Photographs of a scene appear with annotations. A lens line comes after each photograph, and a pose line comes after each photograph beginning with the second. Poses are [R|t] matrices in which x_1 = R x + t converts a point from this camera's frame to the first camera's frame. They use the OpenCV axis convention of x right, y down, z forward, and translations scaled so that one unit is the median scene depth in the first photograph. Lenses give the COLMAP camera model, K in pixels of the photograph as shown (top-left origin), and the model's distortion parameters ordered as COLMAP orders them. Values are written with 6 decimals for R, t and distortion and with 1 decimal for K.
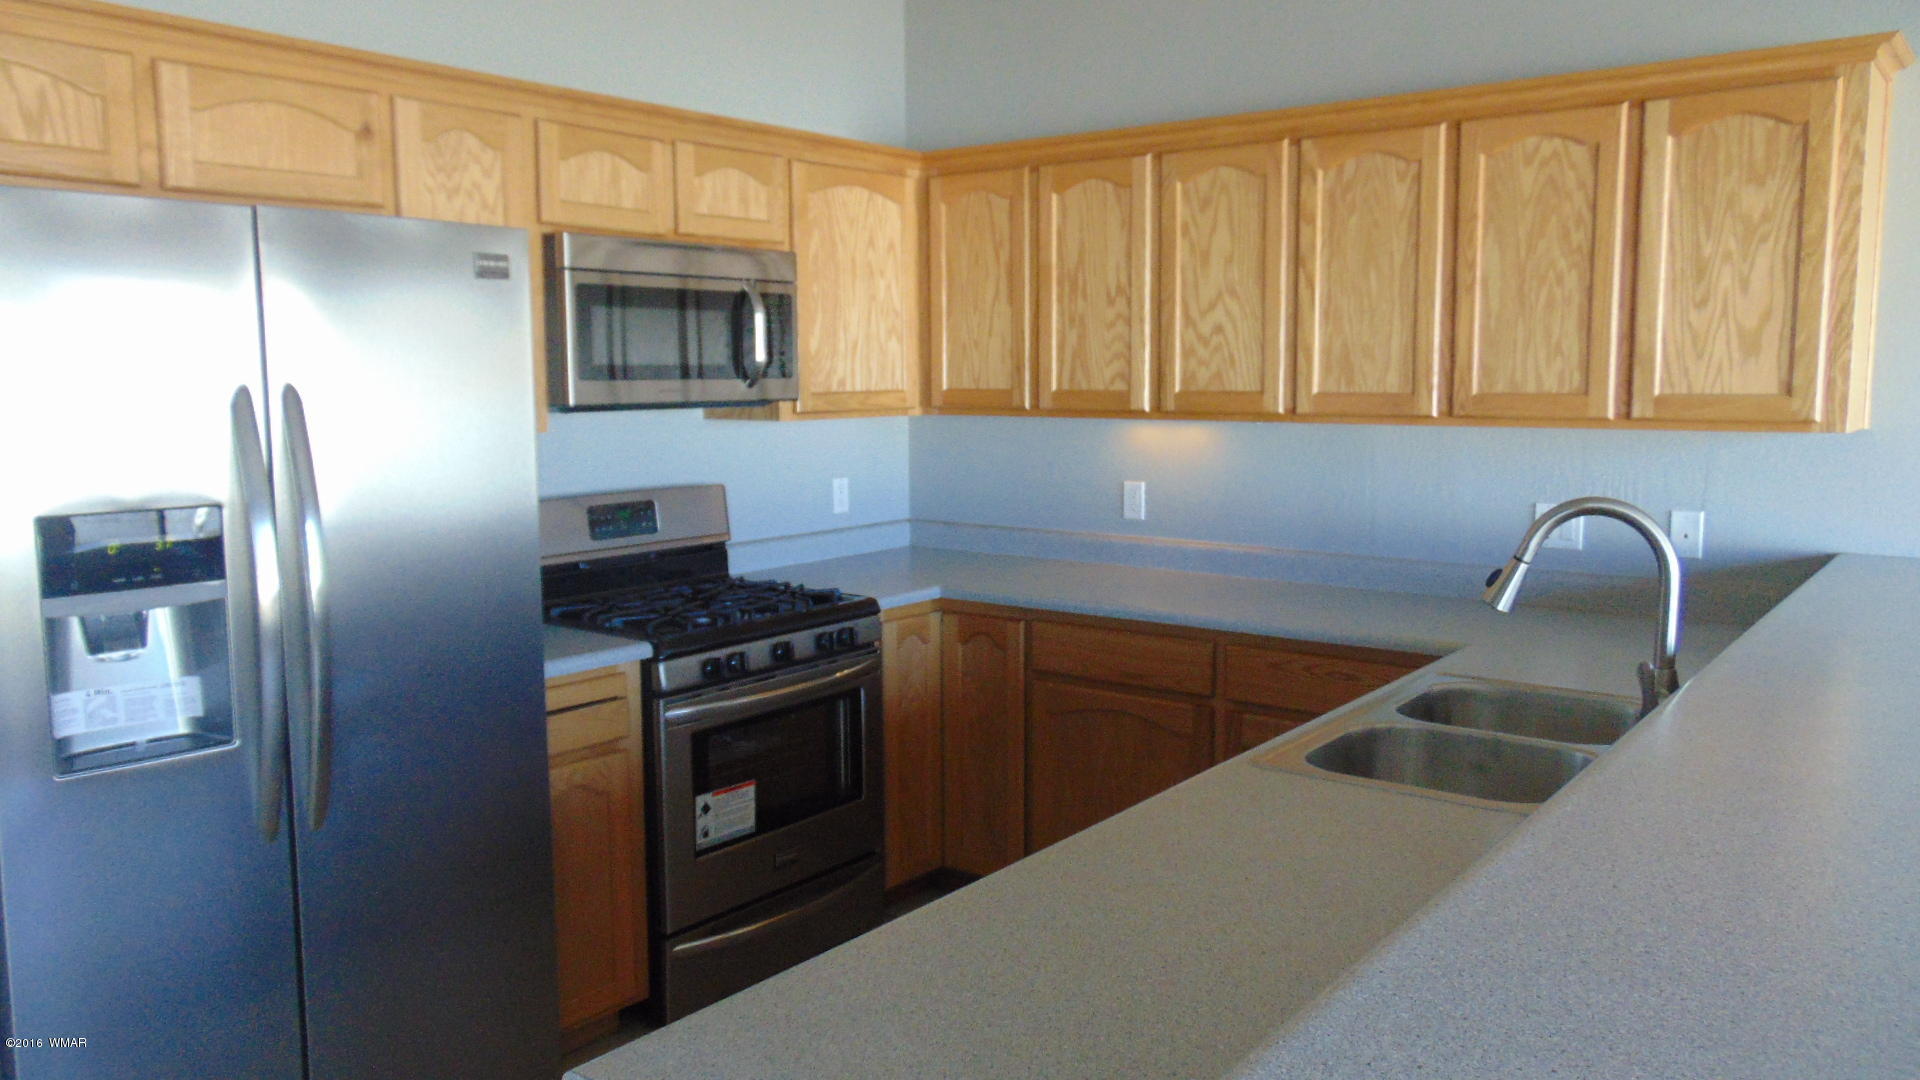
lens RADIAL K [[1440.6, 0, 960.0], [0, 1440.6, 540.0], [0, 0, 1]] dist [-0.037533, 0.081780]
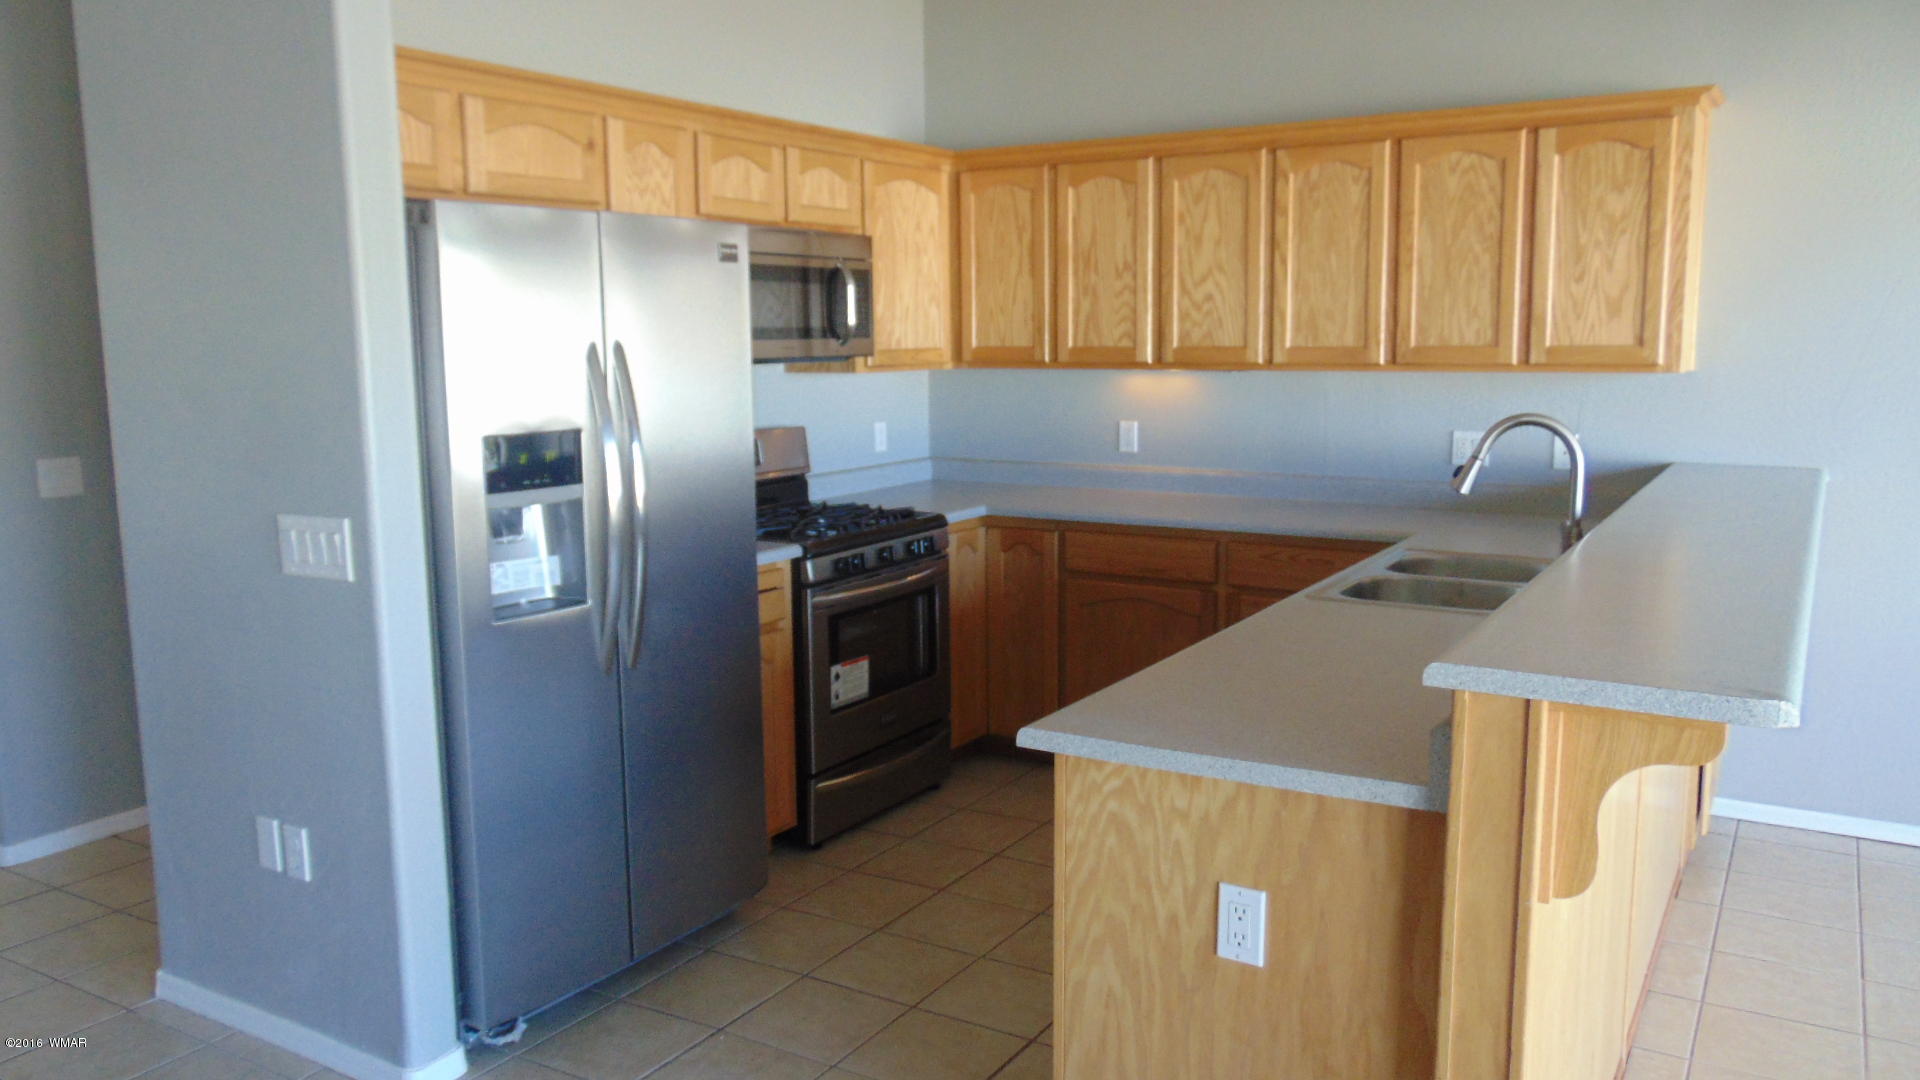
lens RADIAL K [[1440.6, 0, 960.0], [0, 1440.6, 540.0], [0, 0, 1]] dist [-0.037533, 0.081780]
pose [[0.994431, -0.020097, 0.103452, -0.193558], [0.017578, 0.999528, 0.025209, 0.034922], [-0.103909, -0.023251, 0.994315, -0.270135]]
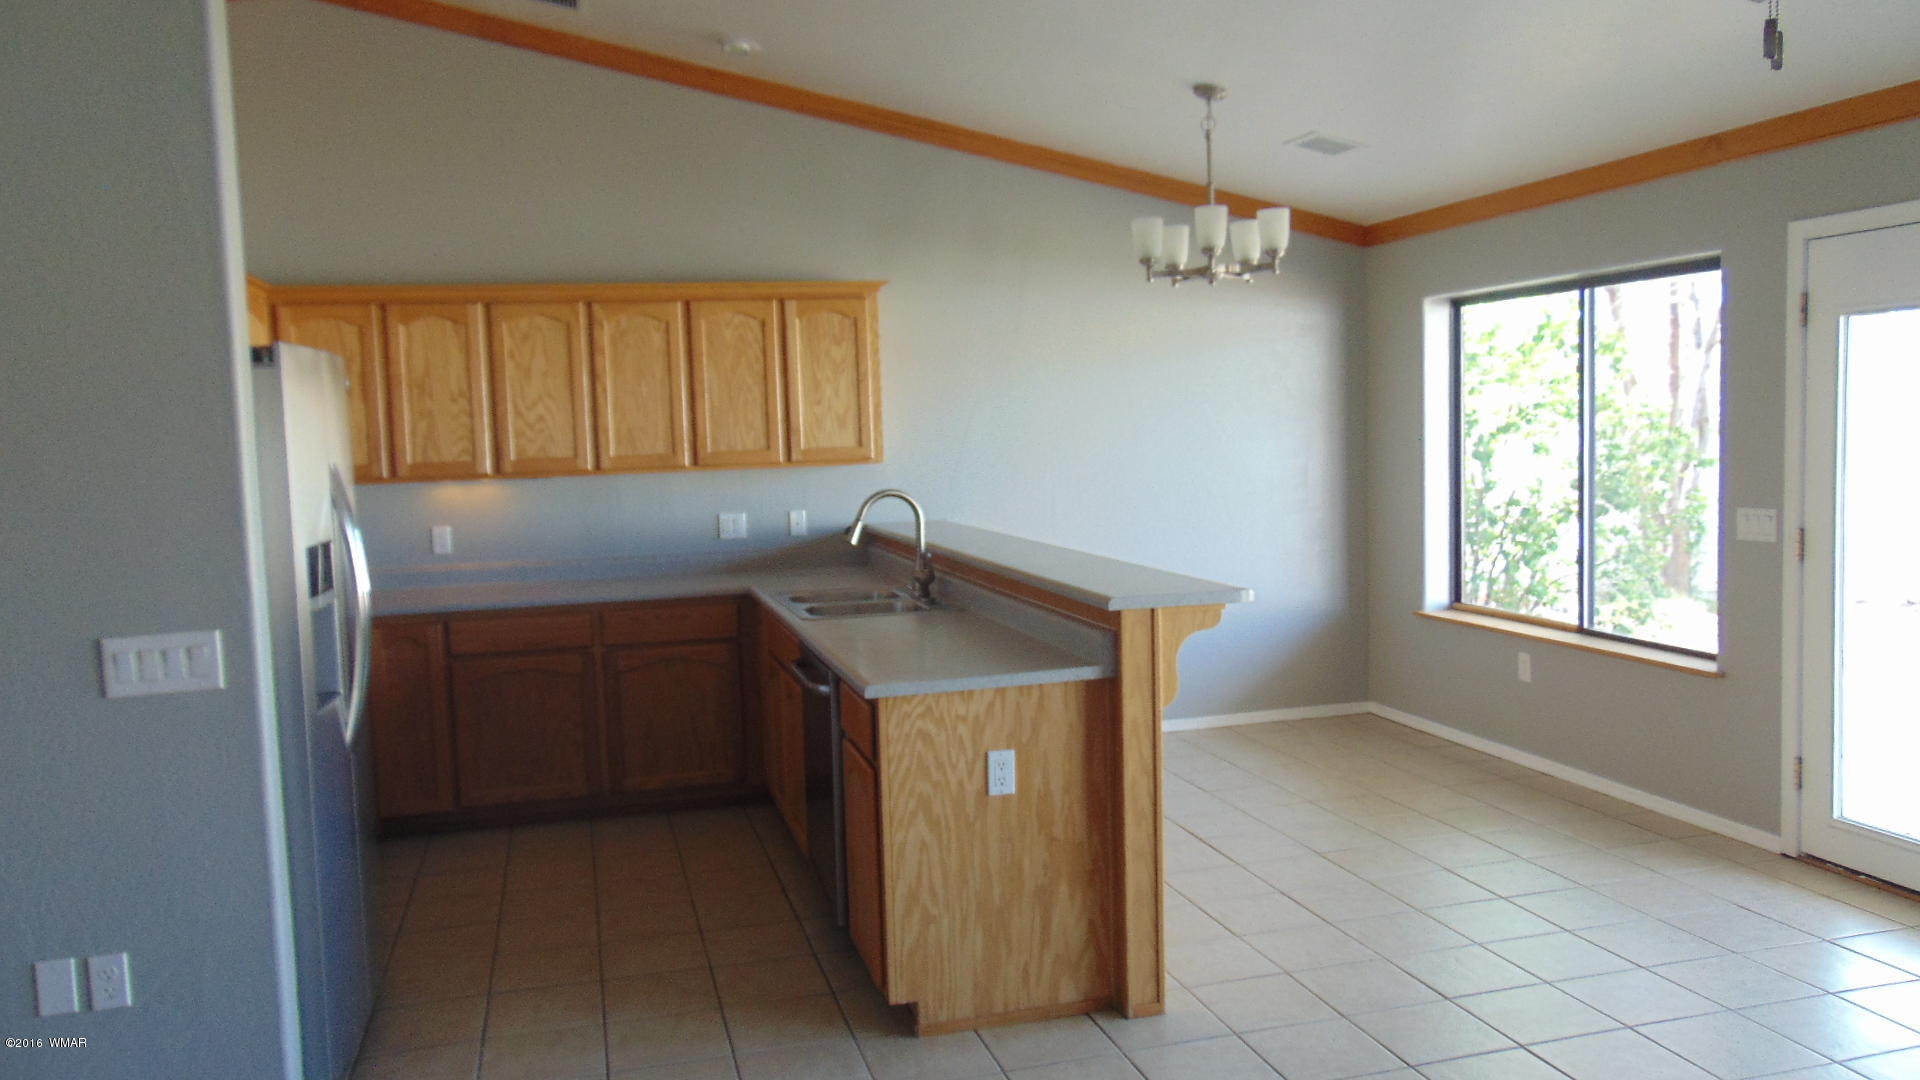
lens RADIAL K [[1447.5, 0, 960.0], [0, 1447.5, 540.0], [0, 0, 1]] dist [-0.042617, 0.079656]
pose [[0.602525, -0.081330, 0.793946, -0.885708], [0.124208, 0.992229, 0.007380, 0.031808], [-0.788376, 0.094168, 0.607944, -0.327646]]
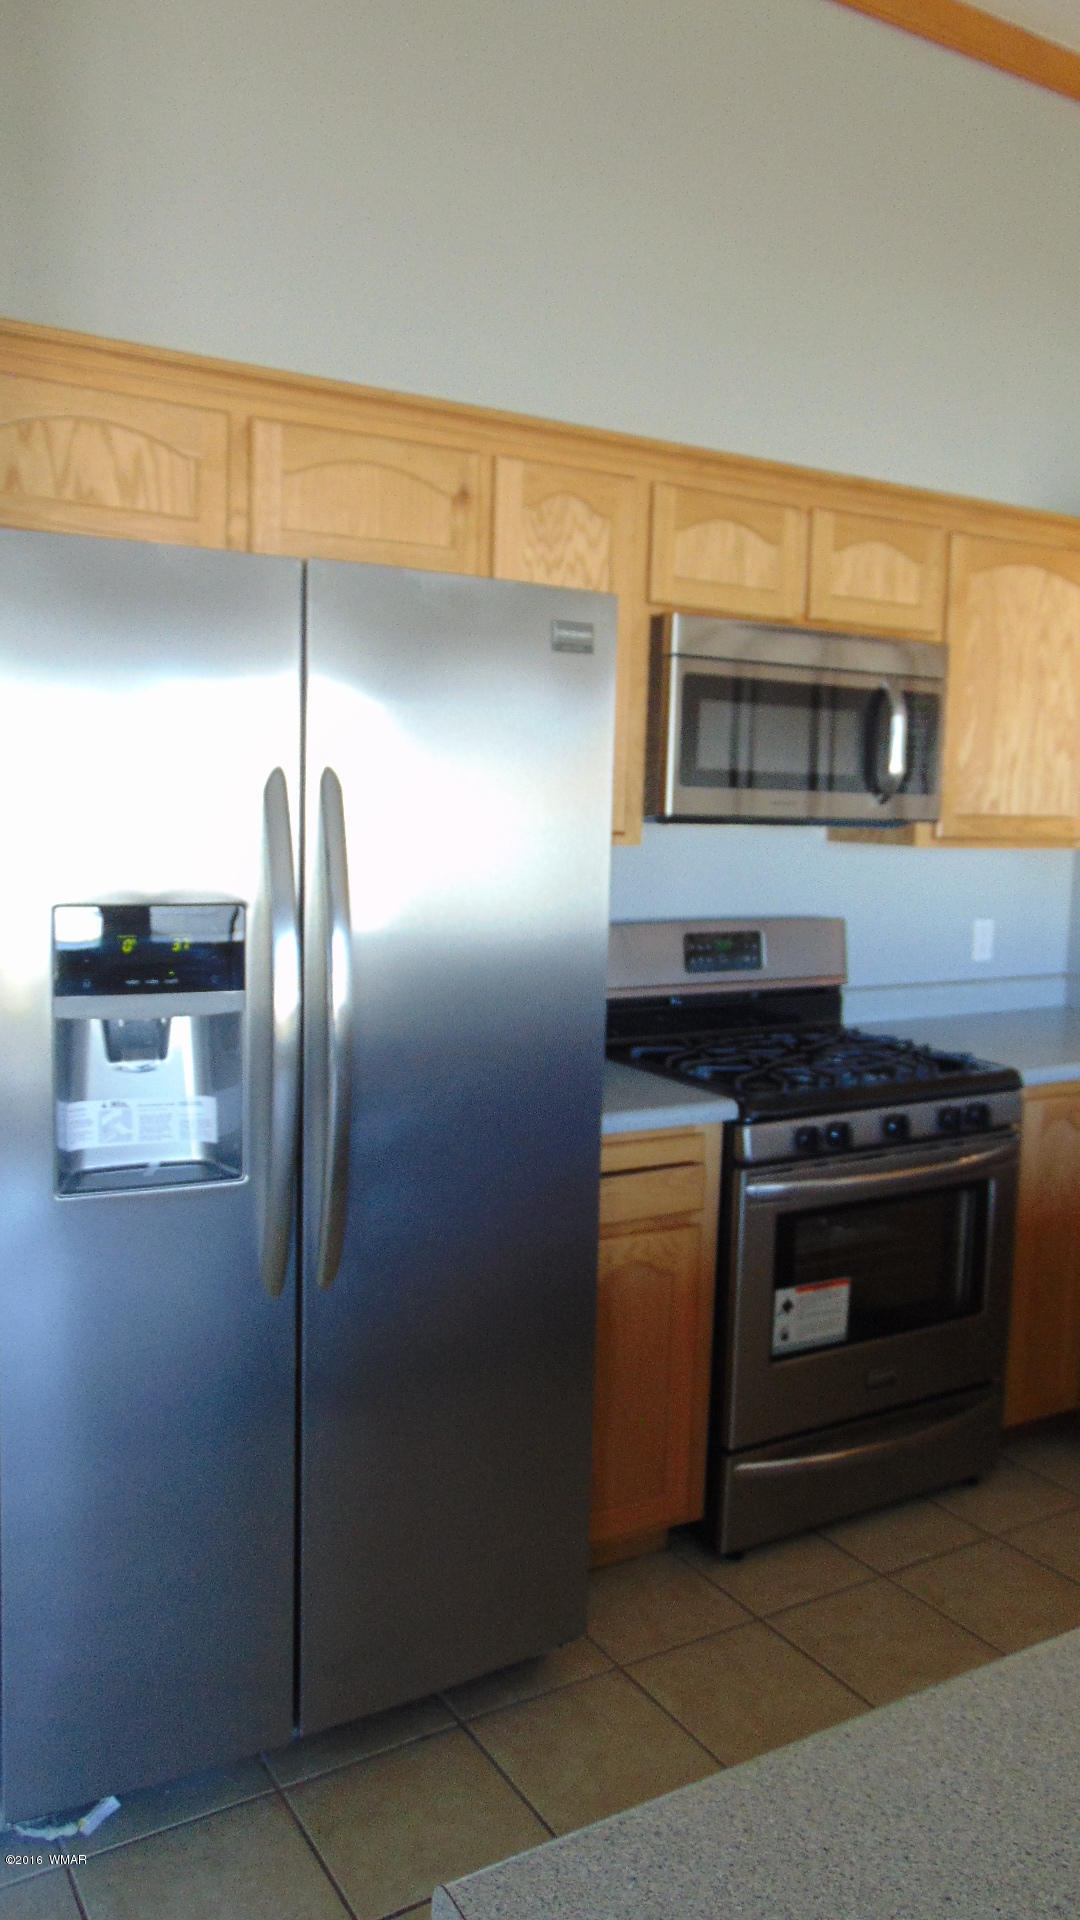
lens RADIAL K [[1502.8, 0, 572.0], [0, 1502.8, 958.3], [0, 0, 1]] dist [-0.045854, 0.094943]
pose [[0.937384, 0.071405, -0.340899, -0.012433], [-0.075515, 0.997144, 0.001218, -0.004863], [0.340012, 0.024601, 0.940099, 0.136226]]
